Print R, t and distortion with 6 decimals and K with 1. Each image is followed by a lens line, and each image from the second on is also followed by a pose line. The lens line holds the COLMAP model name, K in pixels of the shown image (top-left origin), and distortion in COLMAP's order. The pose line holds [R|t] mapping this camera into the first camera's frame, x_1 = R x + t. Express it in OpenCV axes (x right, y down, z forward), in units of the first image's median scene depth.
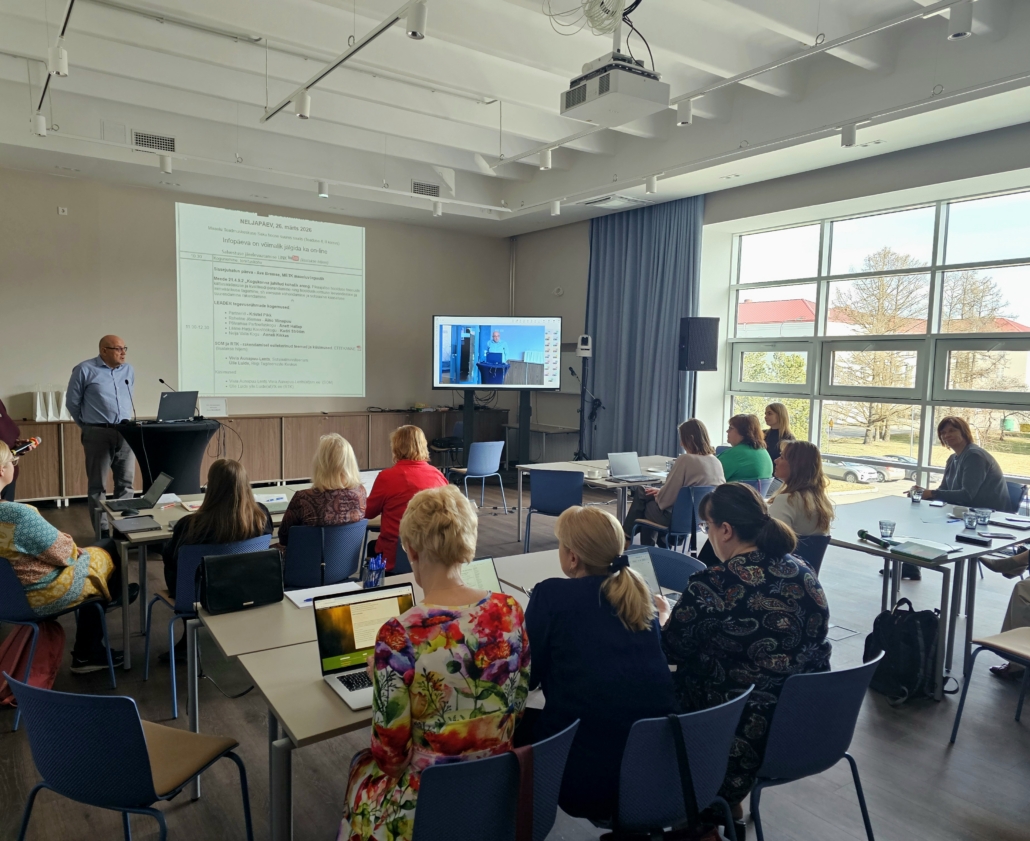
lens RADIAL K [[788.6, 0, 513.2], [0, 788.6, 430.5], [0, 0, 1]] dist [-0.000026, -0.008020]
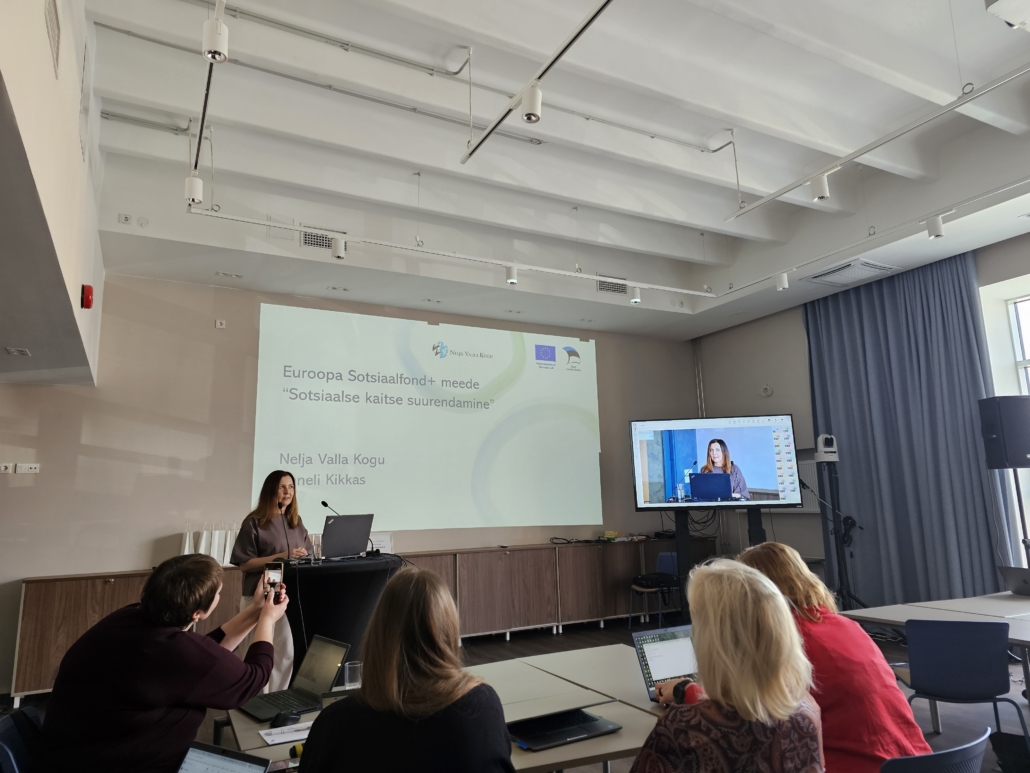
lens RADIAL K [[689.9, 0, 515.2], [0, 689.9, 378.1], [0, 0, 1]] dist [0.037812, -0.003906]
pose [[0.991134, -0.065333, -0.115697, -0.137794], [0.031977, 0.962454, -0.269556, 0.003593], [0.128964, 0.263467, 0.956009, 0.274445]]
